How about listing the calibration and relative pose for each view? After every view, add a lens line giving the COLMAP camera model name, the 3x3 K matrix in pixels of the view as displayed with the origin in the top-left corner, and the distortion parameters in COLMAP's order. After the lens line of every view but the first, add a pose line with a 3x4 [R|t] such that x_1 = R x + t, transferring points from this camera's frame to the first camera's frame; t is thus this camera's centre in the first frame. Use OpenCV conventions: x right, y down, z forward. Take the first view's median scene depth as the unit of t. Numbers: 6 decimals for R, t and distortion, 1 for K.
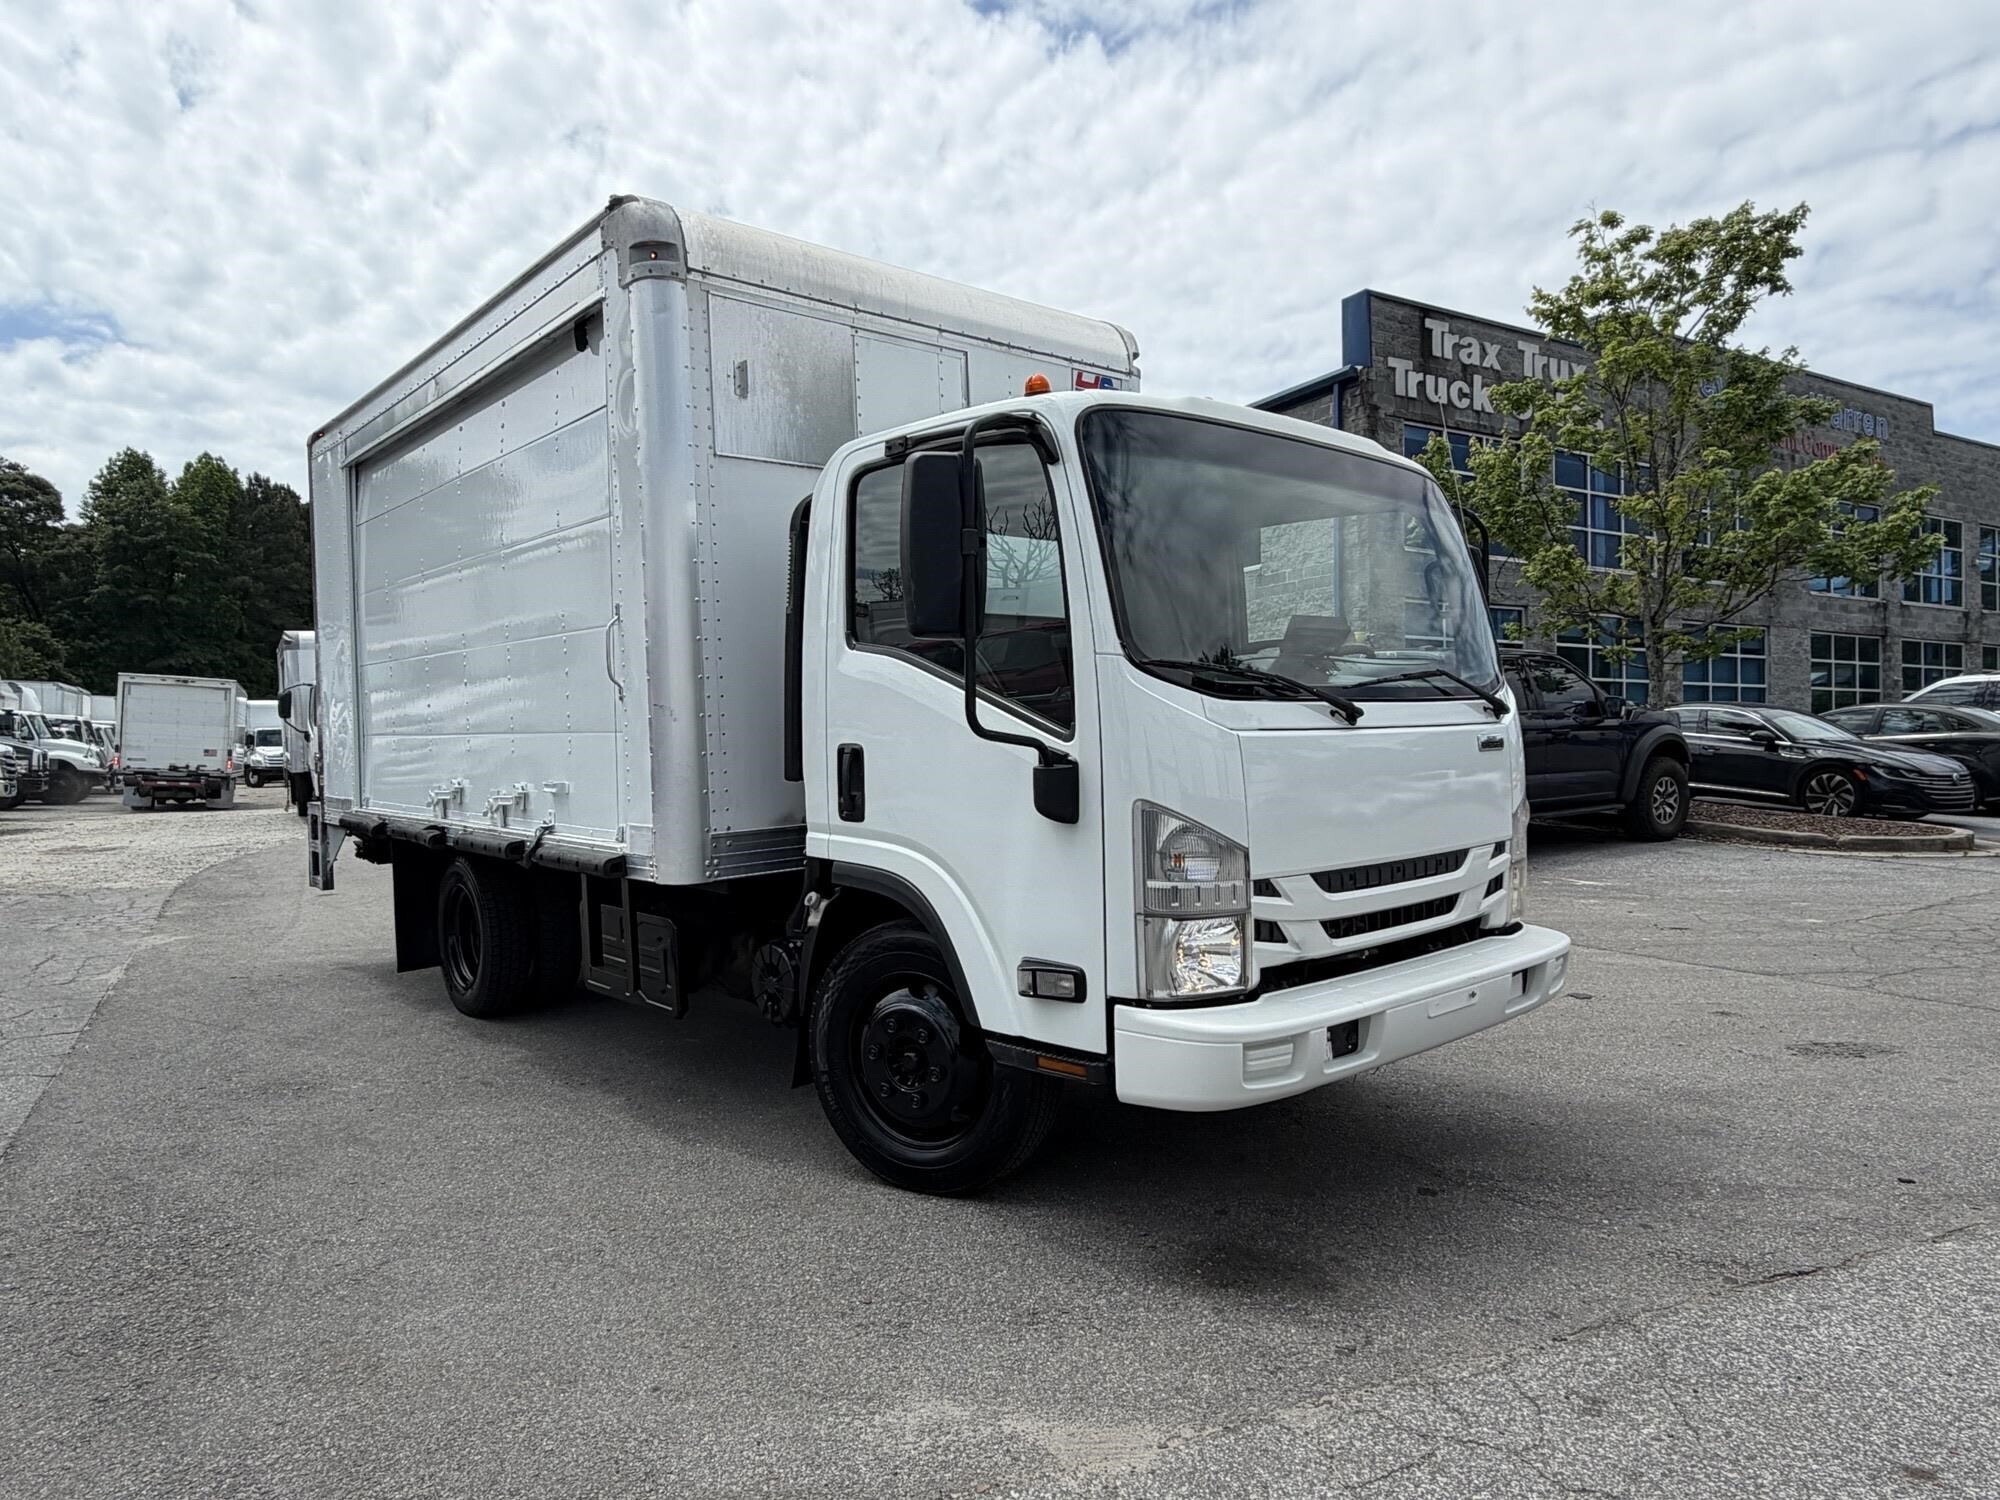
lens RADIAL K [[1292.6, 0, 1000.0], [0, 1292.6, 750.0], [0, 0, 1]] dist [0.001227, -0.000178]
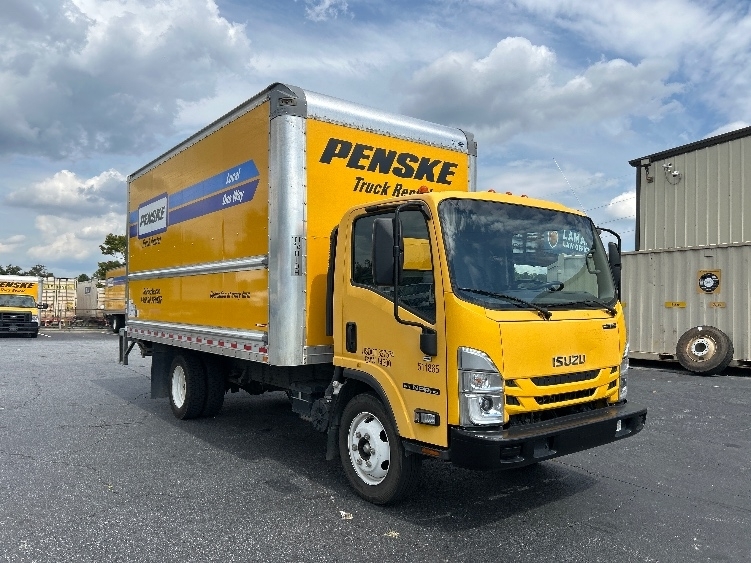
lens RADIAL K [[590.2, 0, 375.7], [0, 590.2, 263.2], [0, 0, 1]] dist [0.004418, 0.000133]
pose [[0.996978, 0.011888, -0.076765, 0.022652], [-0.018365, 0.996277, -0.084228, -0.024468], [0.075478, 0.085383, 0.993485, -0.182590]]
